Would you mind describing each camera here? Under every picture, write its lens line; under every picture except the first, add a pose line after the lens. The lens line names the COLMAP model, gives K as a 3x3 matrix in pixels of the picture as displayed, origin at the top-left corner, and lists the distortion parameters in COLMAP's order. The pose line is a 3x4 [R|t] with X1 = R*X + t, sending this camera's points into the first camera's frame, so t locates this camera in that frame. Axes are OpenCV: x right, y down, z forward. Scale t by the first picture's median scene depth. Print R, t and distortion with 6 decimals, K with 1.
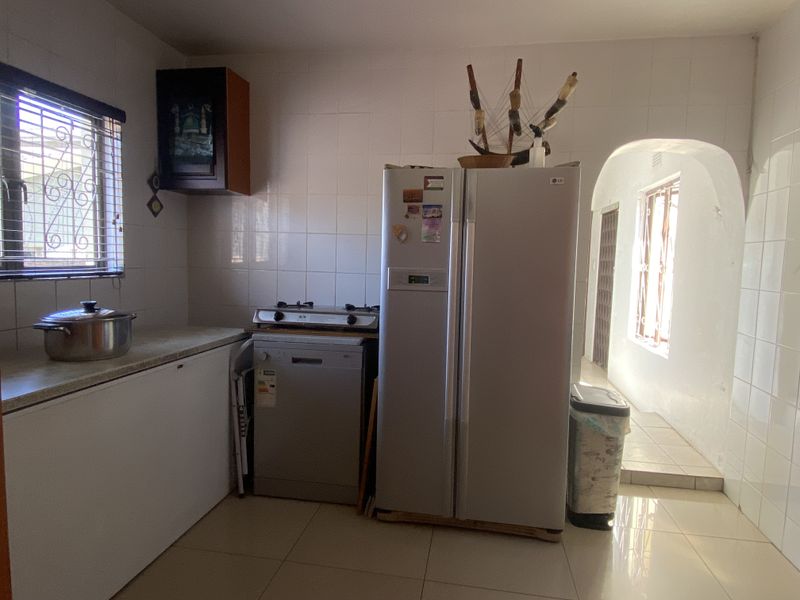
lens RADIAL K [[467.9, 0, 397.2], [0, 467.9, 294.7], [0, 0, 1]] dist [0.081885, -0.090587]
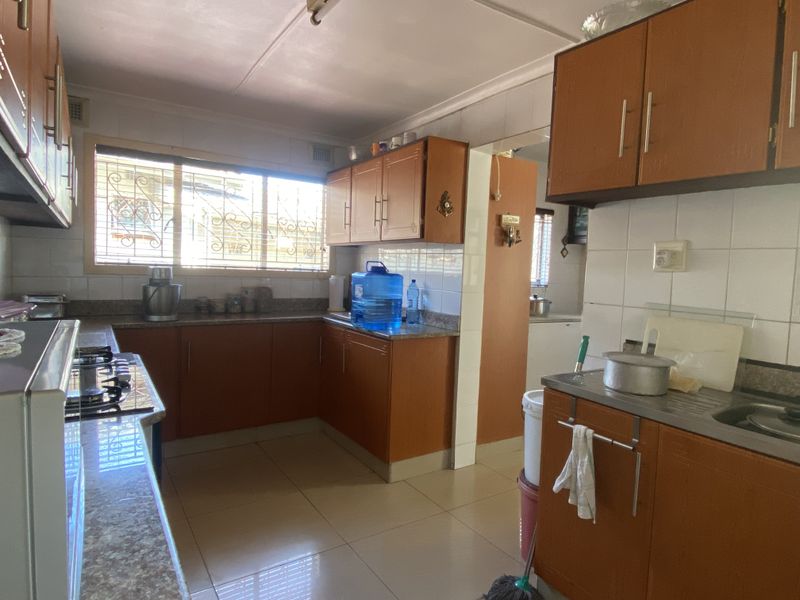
lens RADIAL K [[467.9, 0, 397.2], [0, 467.9, 294.7], [0, 0, 1]] dist [0.081885, -0.090587]
pose [[0.676764, 0.040342, -0.735094, 0.524679], [-0.075879, 0.997002, -0.015142, 0.080627], [0.732279, 0.066026, 0.677796, -0.924858]]
